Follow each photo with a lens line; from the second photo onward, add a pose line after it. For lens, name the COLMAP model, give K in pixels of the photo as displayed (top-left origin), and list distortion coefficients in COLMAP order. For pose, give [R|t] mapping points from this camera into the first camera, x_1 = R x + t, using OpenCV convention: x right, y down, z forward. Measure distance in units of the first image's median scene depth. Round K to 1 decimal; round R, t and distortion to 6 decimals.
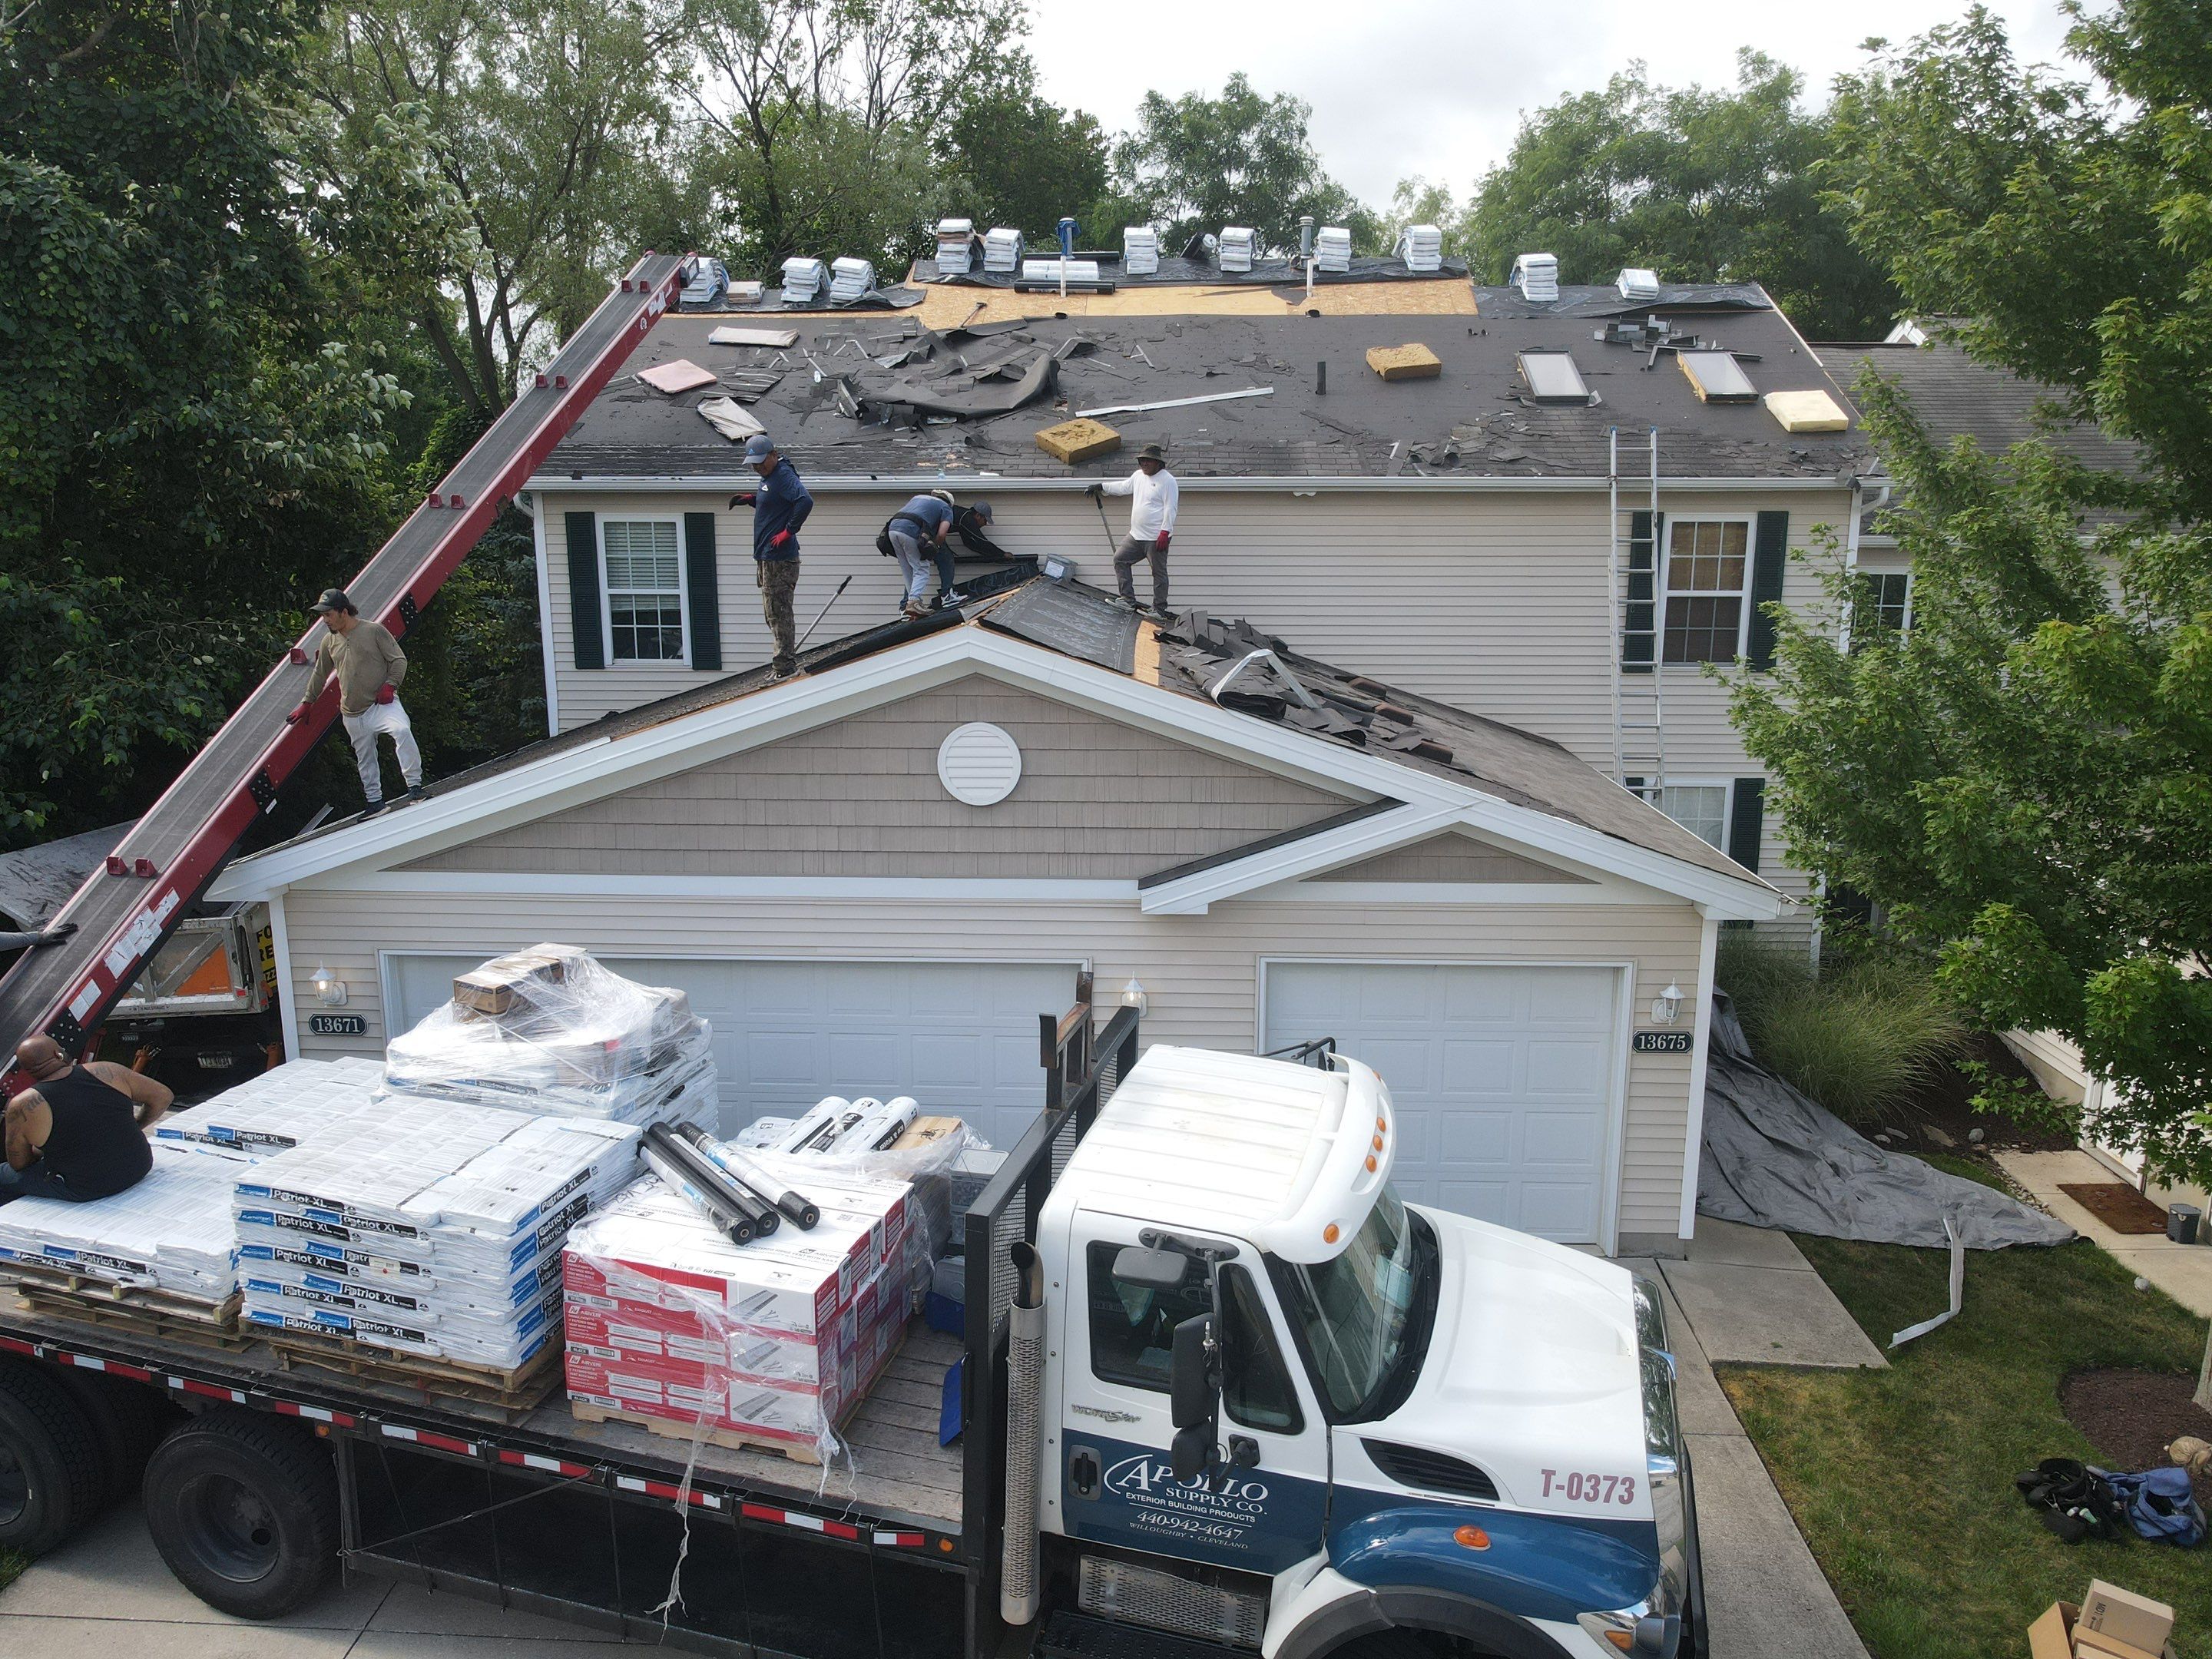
lens RADIAL K [[1523.9, 0, 1106.0], [0, 1523.9, 829.5], [0, 0, 1]] dist [-0.002631, -0.002699]
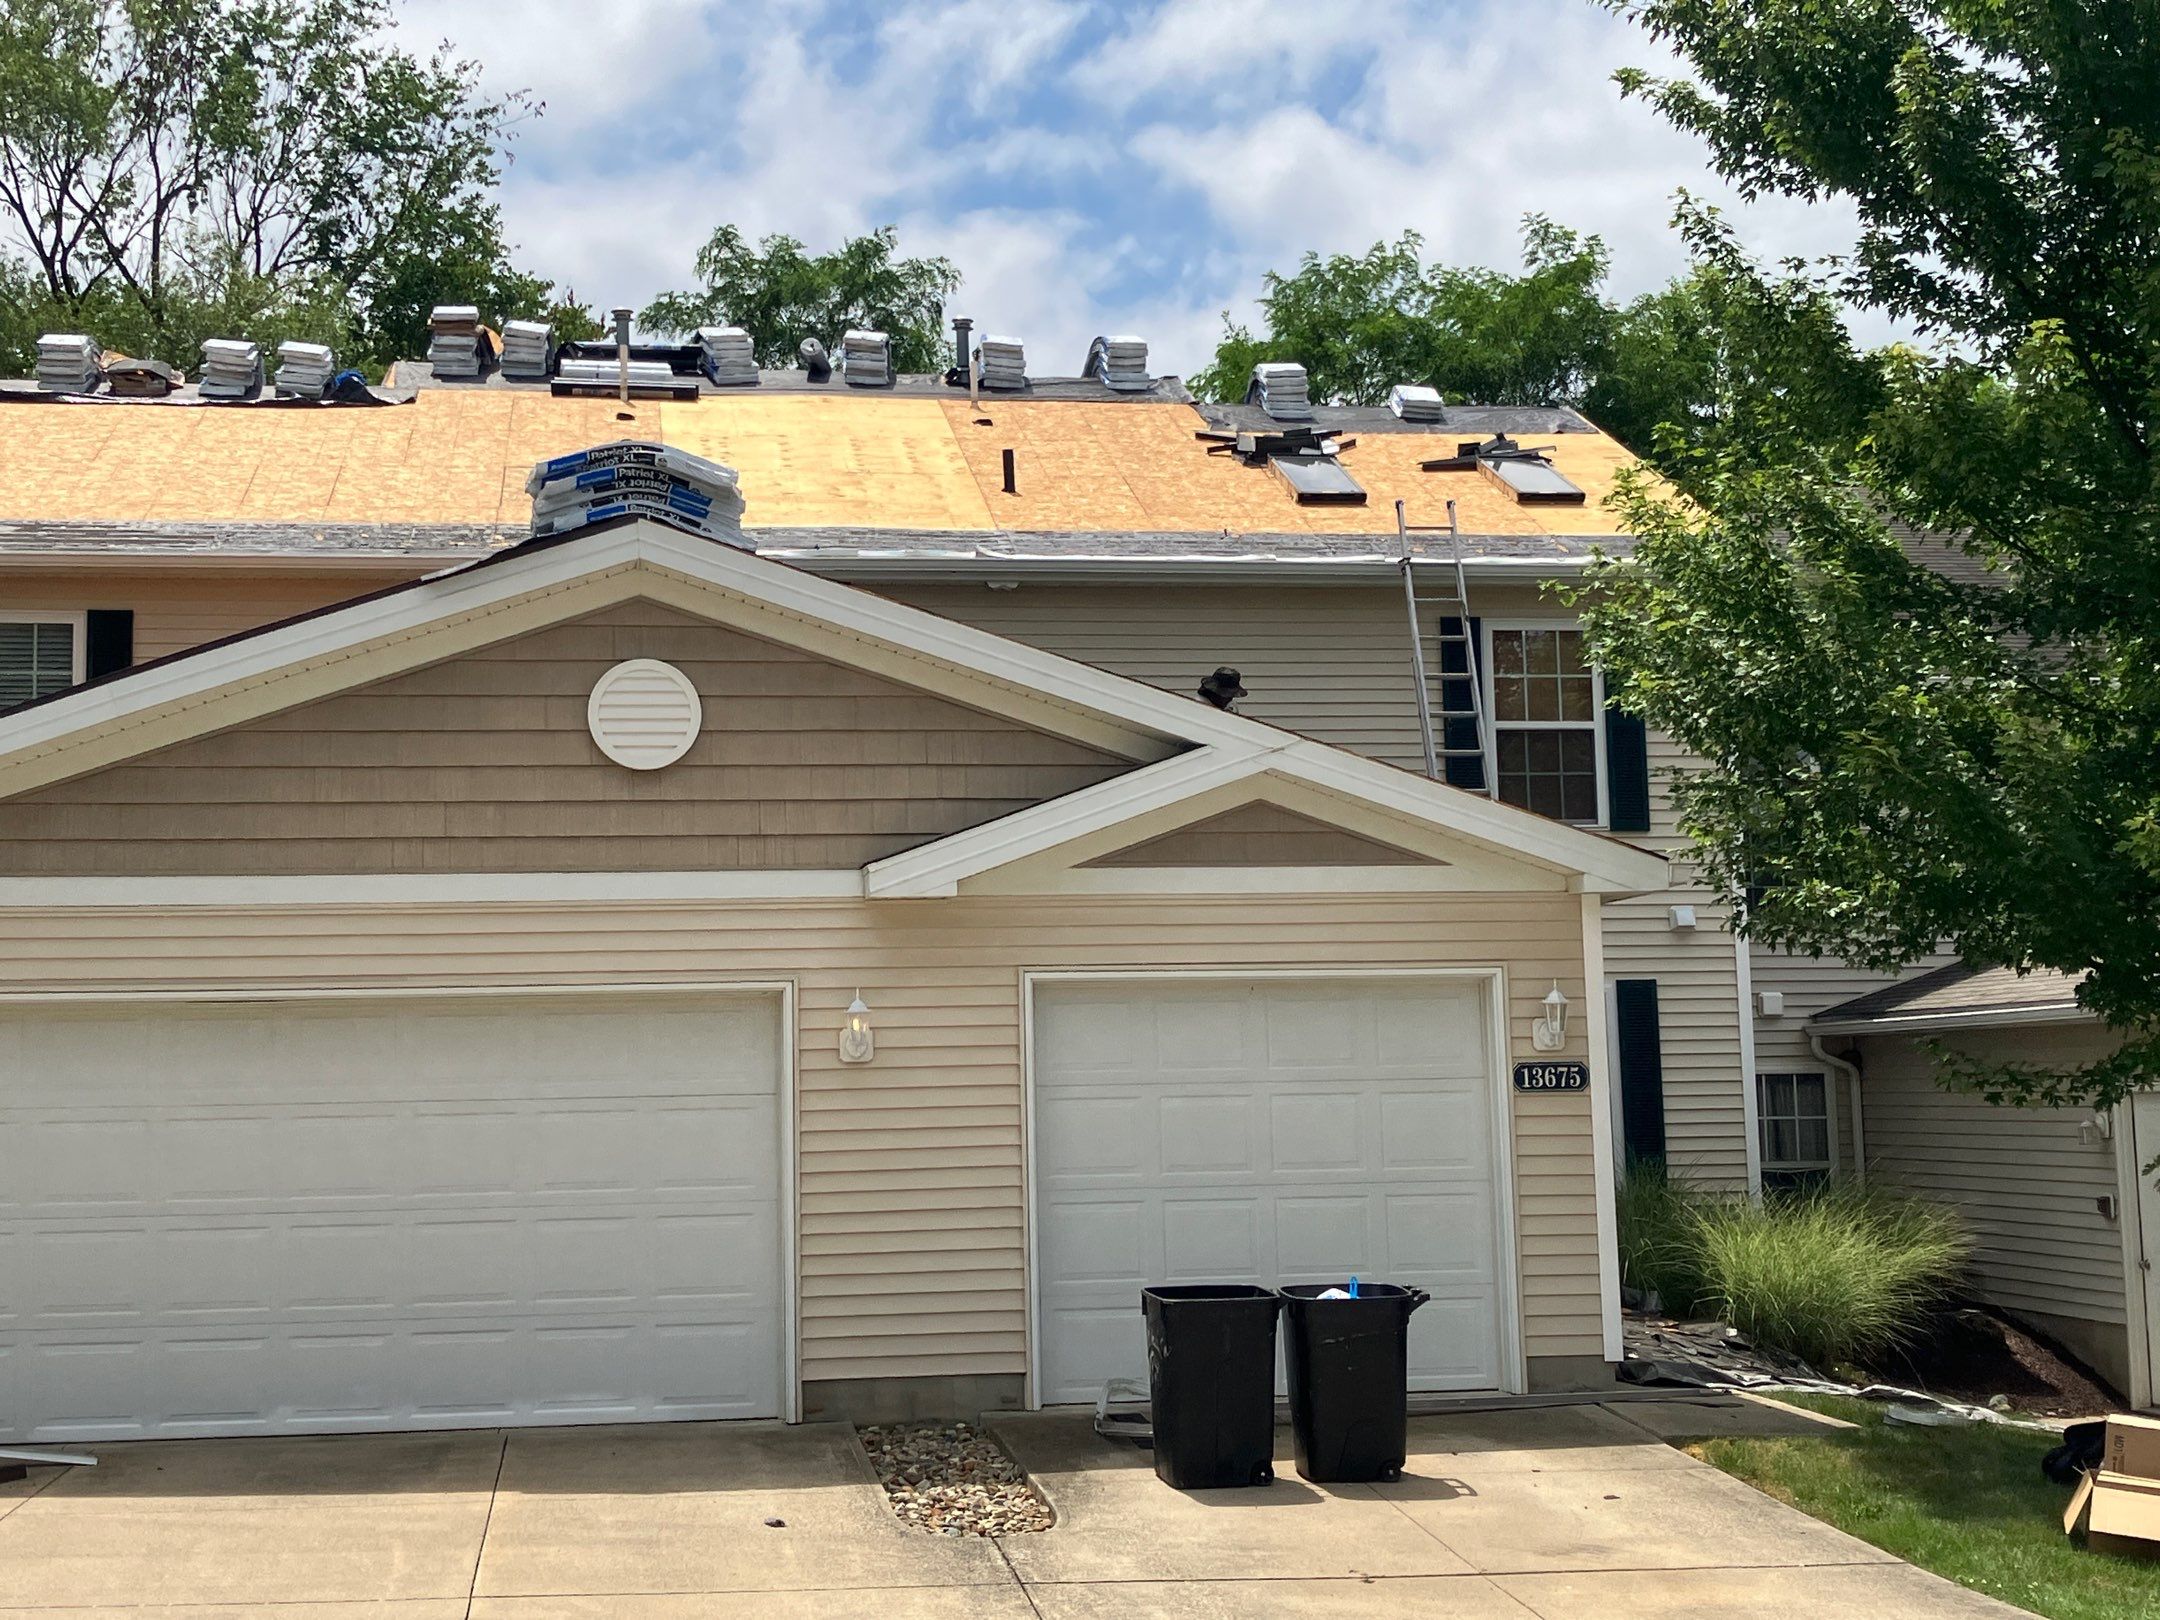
lens RADIAL K [[2727.1, 0, 1080.0], [0, 2727.1, 810.0], [0, 0, 1]] dist [0.022372, -0.029237]
pose [[0.980401, -0.005315, 0.196940, -0.133441], [0.065201, 0.952059, -0.298887, 0.404985], [-0.185909, 0.305870, 0.933746, -0.271188]]
